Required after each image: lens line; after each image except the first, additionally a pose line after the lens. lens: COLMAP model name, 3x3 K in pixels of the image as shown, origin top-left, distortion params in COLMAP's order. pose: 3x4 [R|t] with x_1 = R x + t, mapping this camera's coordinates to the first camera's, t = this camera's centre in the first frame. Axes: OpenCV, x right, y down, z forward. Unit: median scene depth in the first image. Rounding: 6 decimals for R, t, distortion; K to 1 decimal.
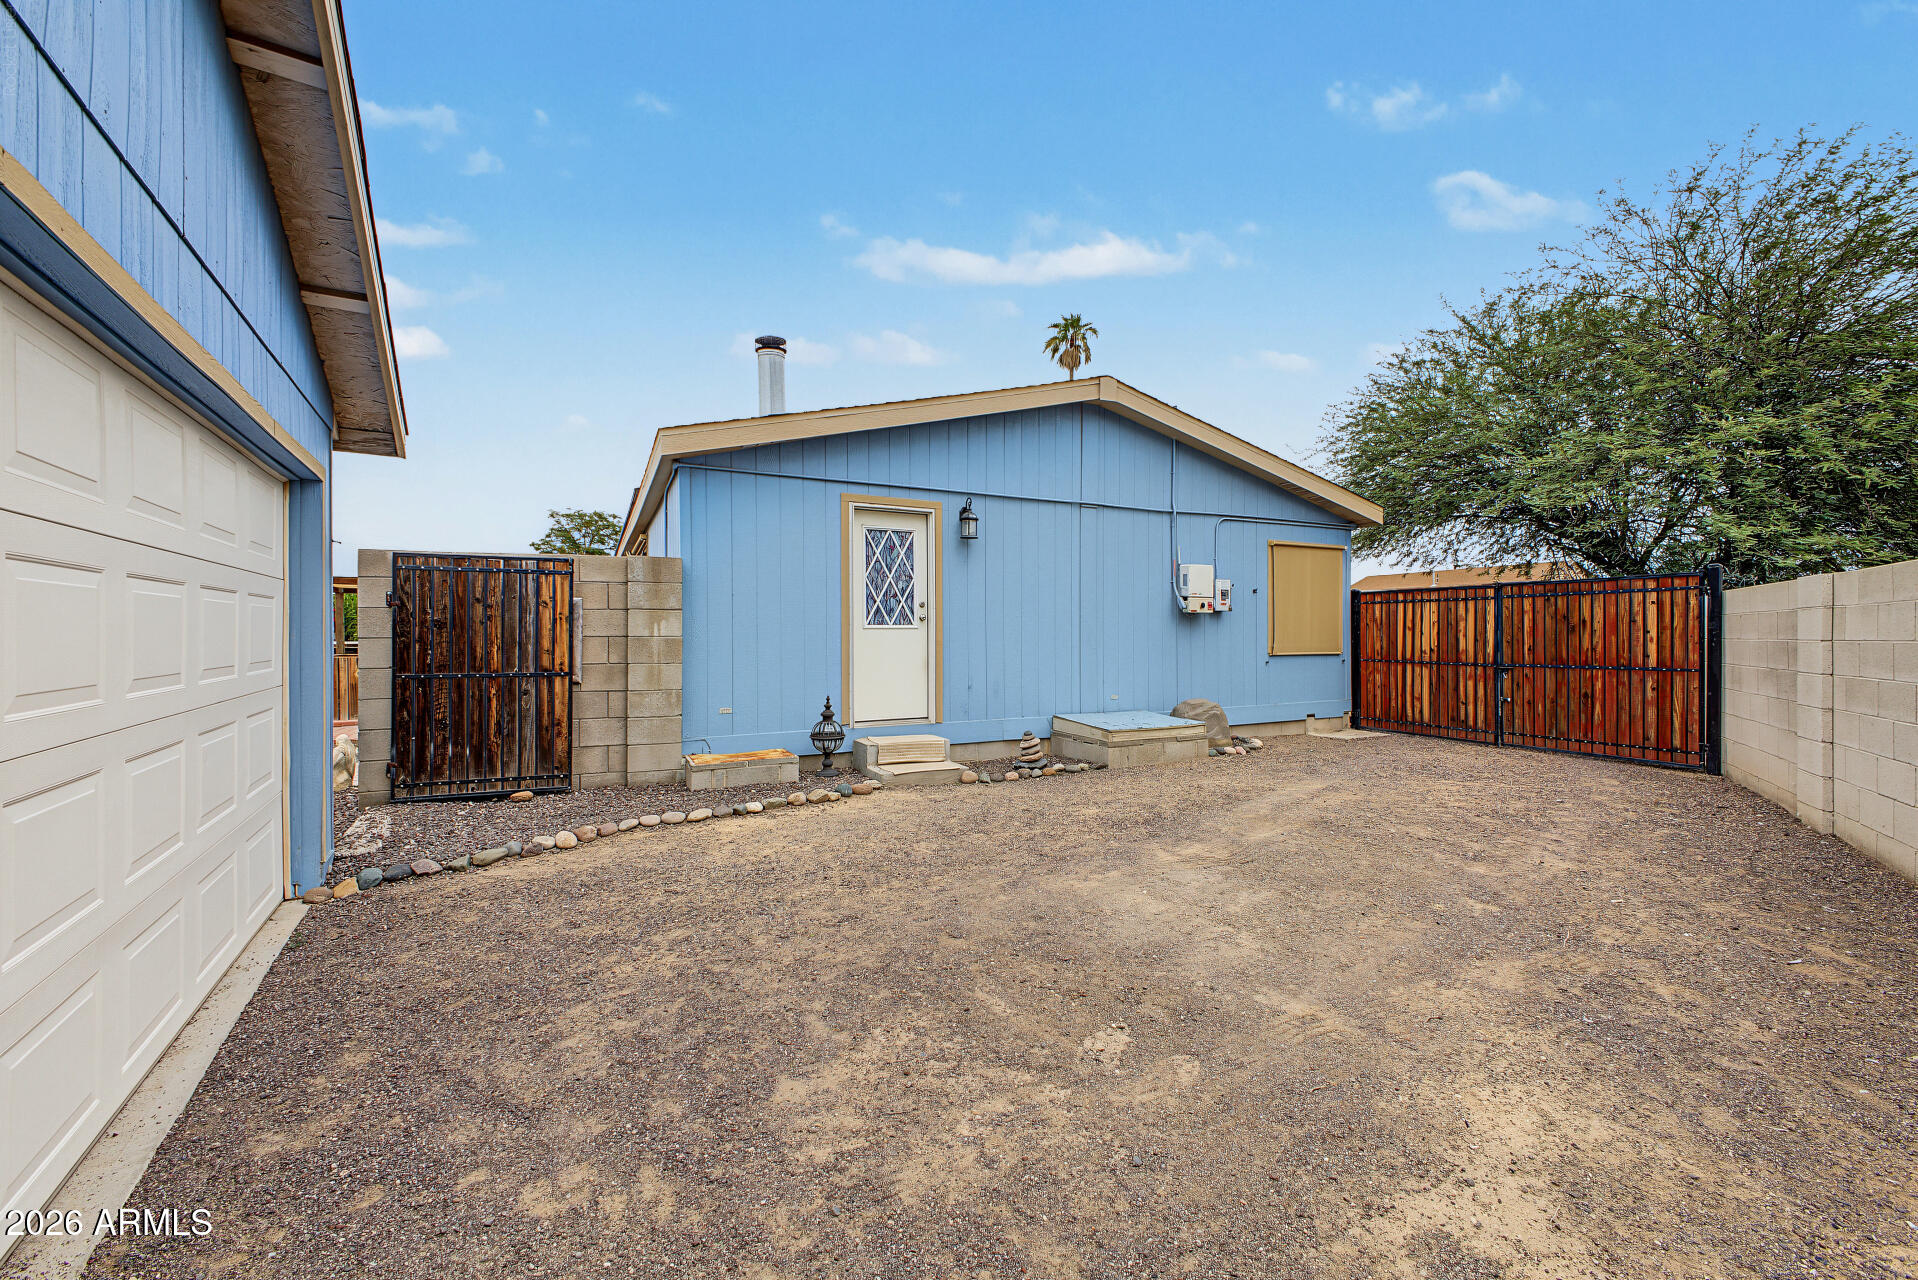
lens RADIAL K [[825.3, 0, 957.5], [0, 825.3, 630.5], [0, 0, 1]] dist [0.000498, -0.001078]
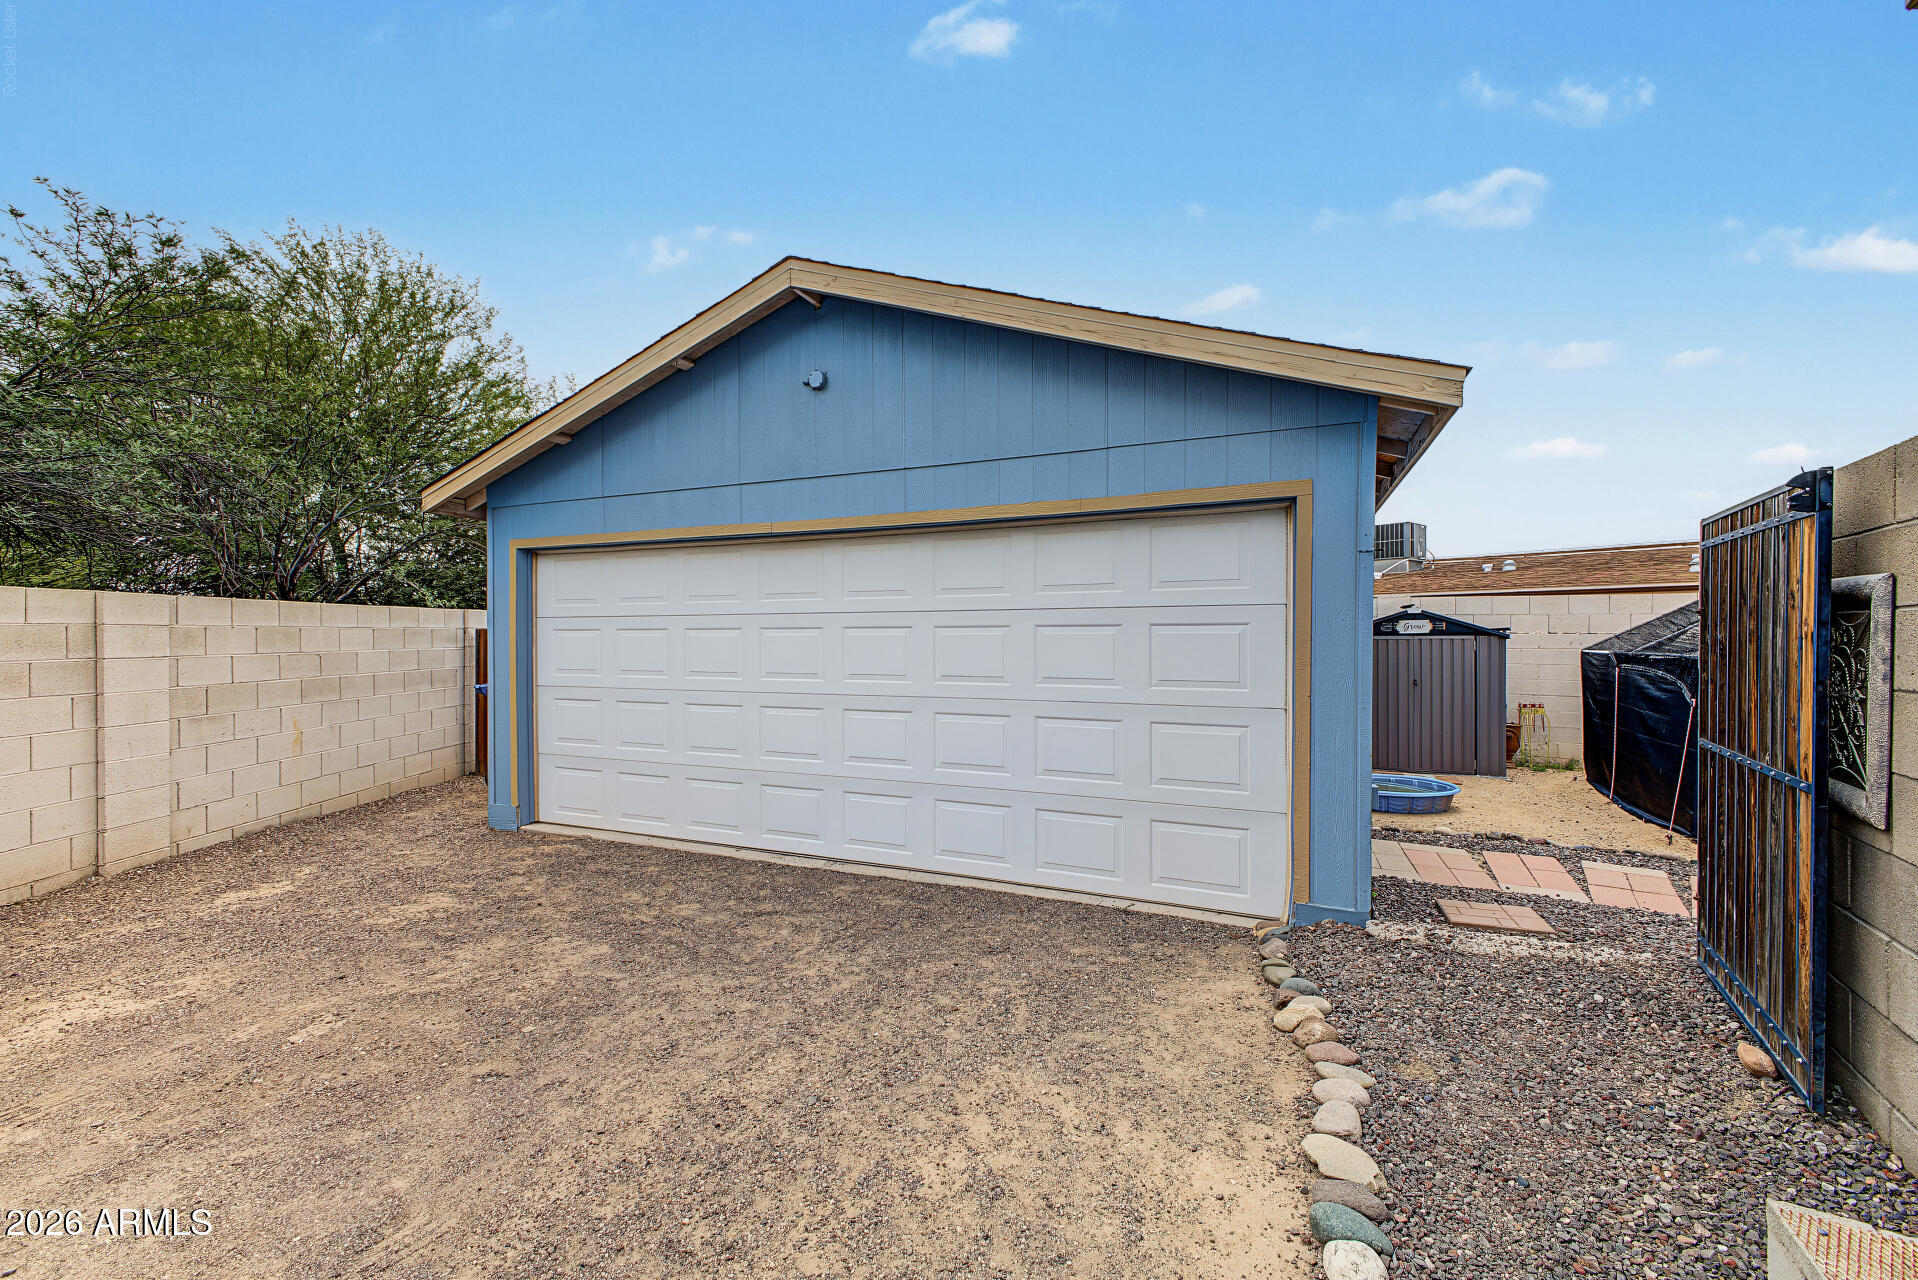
lens RADIAL K [[825.3, 0, 960.1], [0, 825.3, 642.3], [0, 0, 1]] dist [0.000498, -0.001078]
pose [[-0.838172, 0.006285, -0.545370, 0.050758], [0.000987, 0.999949, 0.010007, -0.020089], [0.545405, 0.007849, -0.838136, 1.998004]]
